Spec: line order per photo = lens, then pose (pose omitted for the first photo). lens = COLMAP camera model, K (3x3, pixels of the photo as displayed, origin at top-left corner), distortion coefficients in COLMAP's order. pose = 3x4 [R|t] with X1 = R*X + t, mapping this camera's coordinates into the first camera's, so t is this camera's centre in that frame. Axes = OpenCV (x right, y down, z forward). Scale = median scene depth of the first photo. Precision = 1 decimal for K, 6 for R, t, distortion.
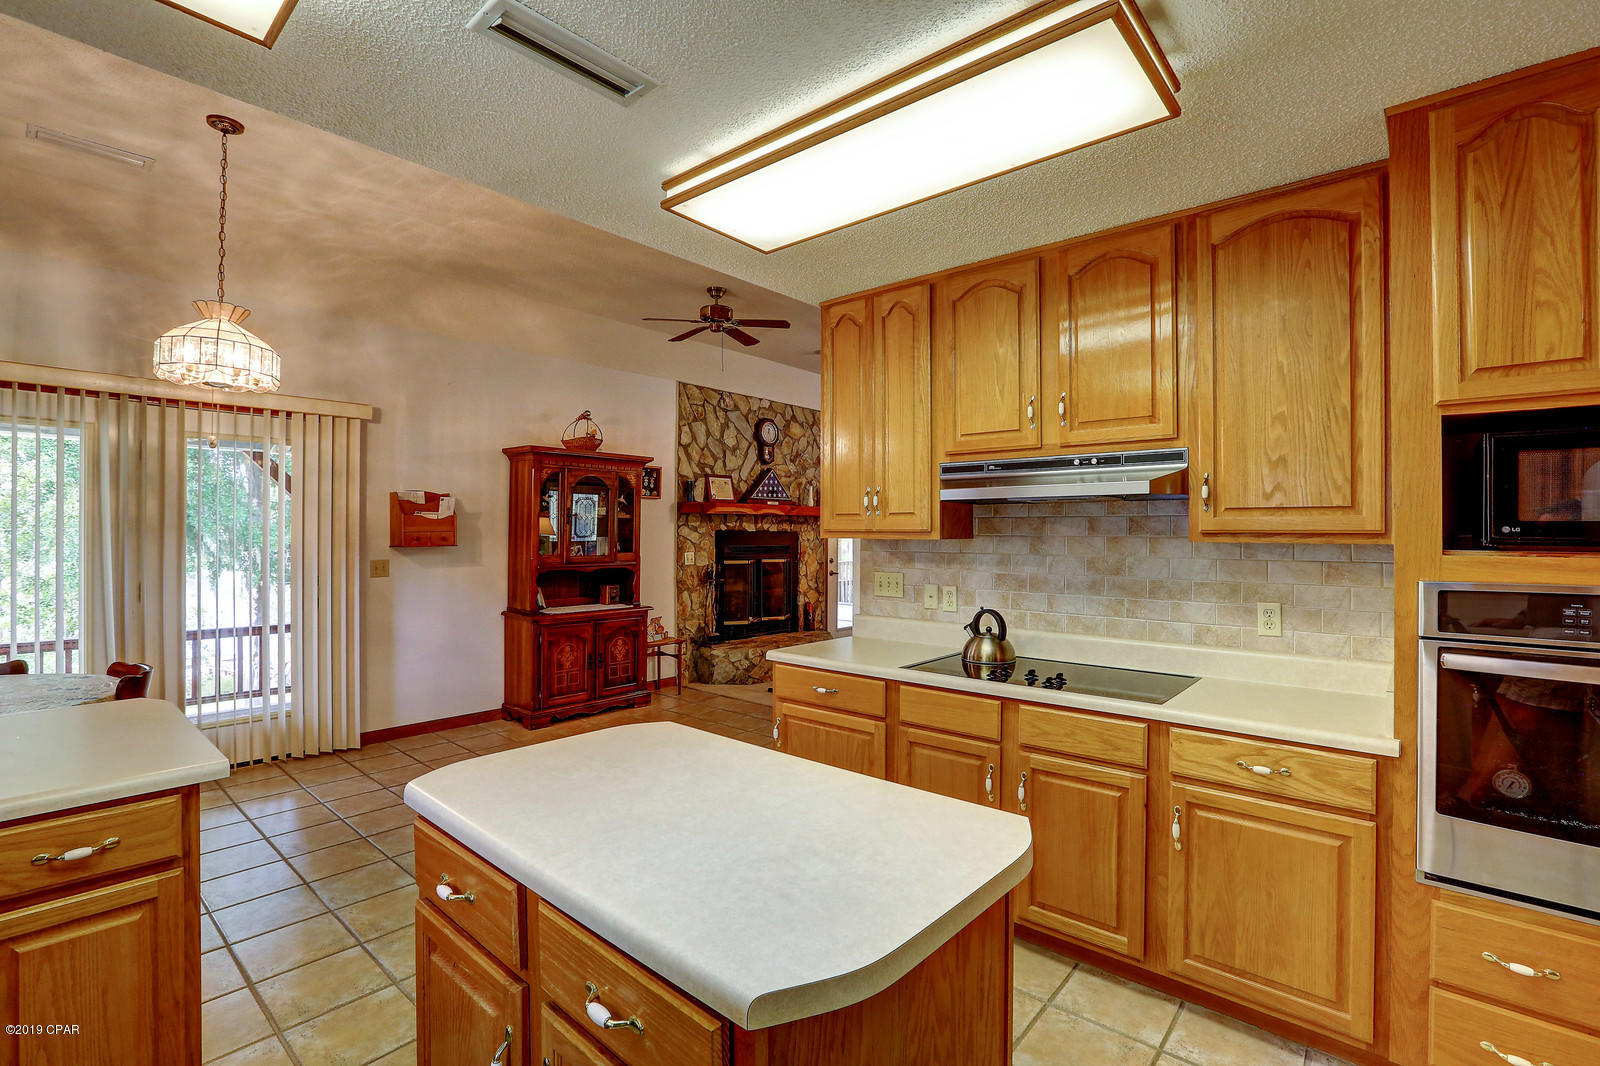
lens RADIAL K [[730.5, 0, 806.0], [0, 730.5, 533.4], [0, 0, 1]] dist [-0.044263, 0.009998]
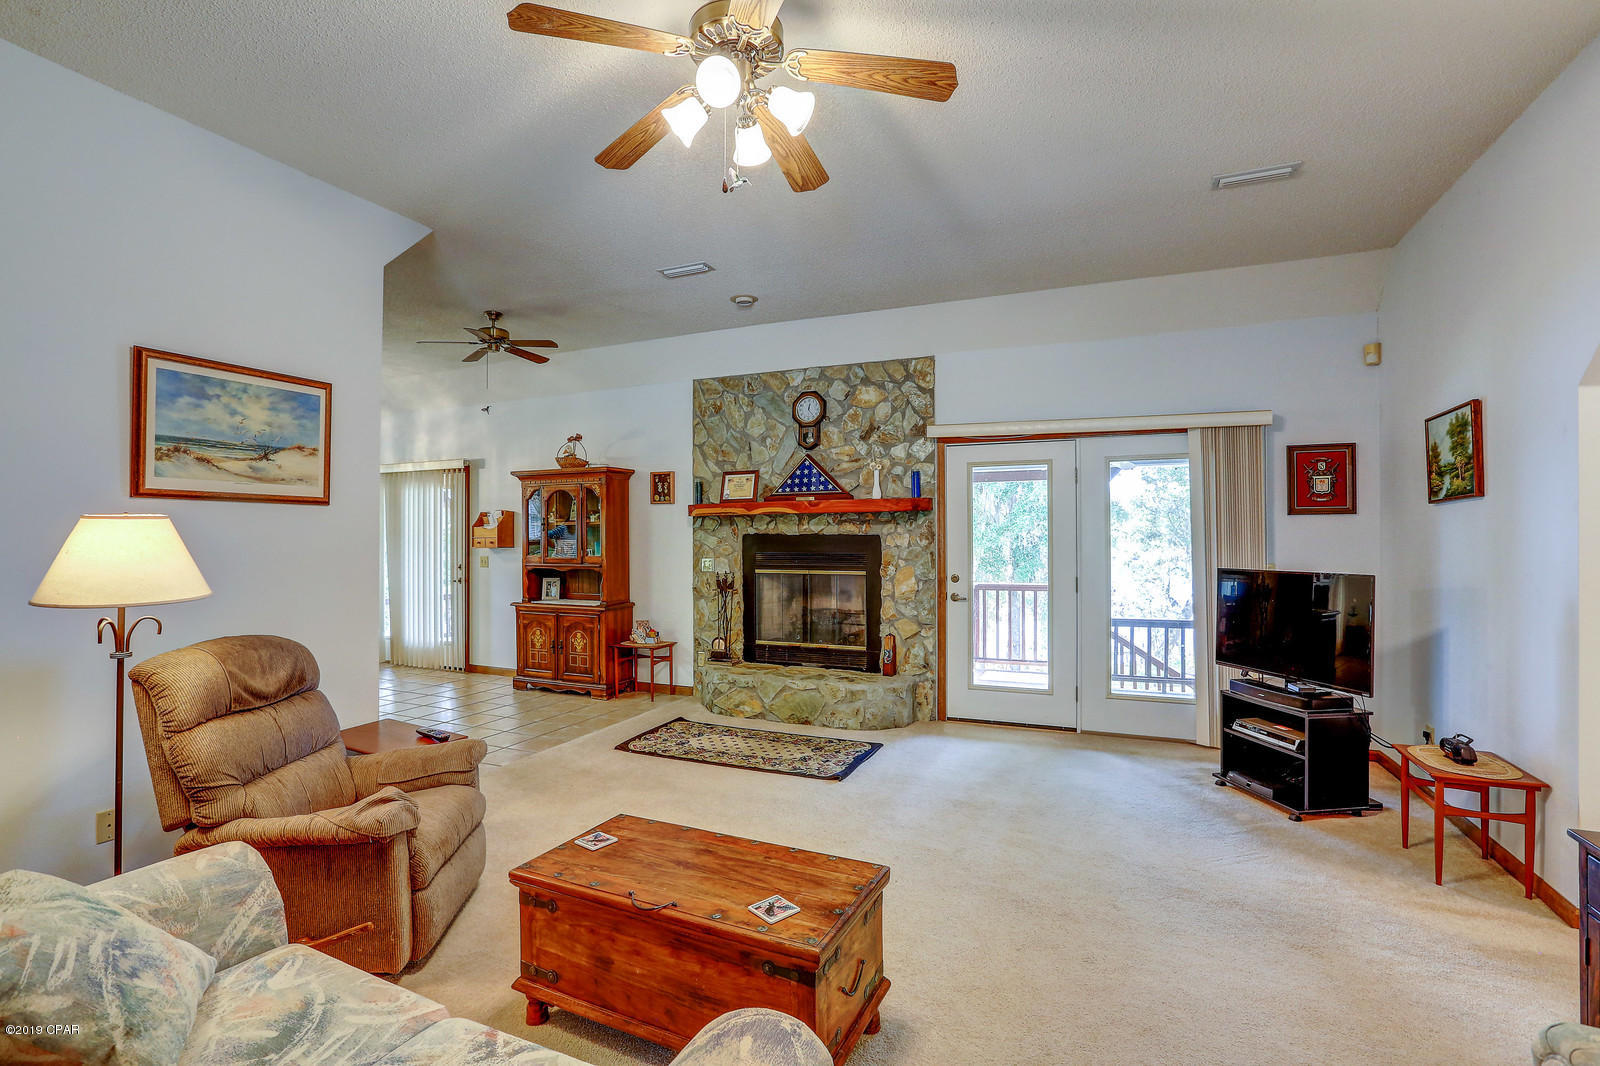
lens RADIAL K [[730.5, 0, 796.3], [0, 730.5, 527.7], [0, 0, 1]] dist [-0.044263, 0.009998]
pose [[0.282792, -0.016614, -0.959037, 0.754811], [0.004721, 0.999862, -0.015929, 0.002344], [0.959170, -0.000023, 0.282831, 0.826883]]
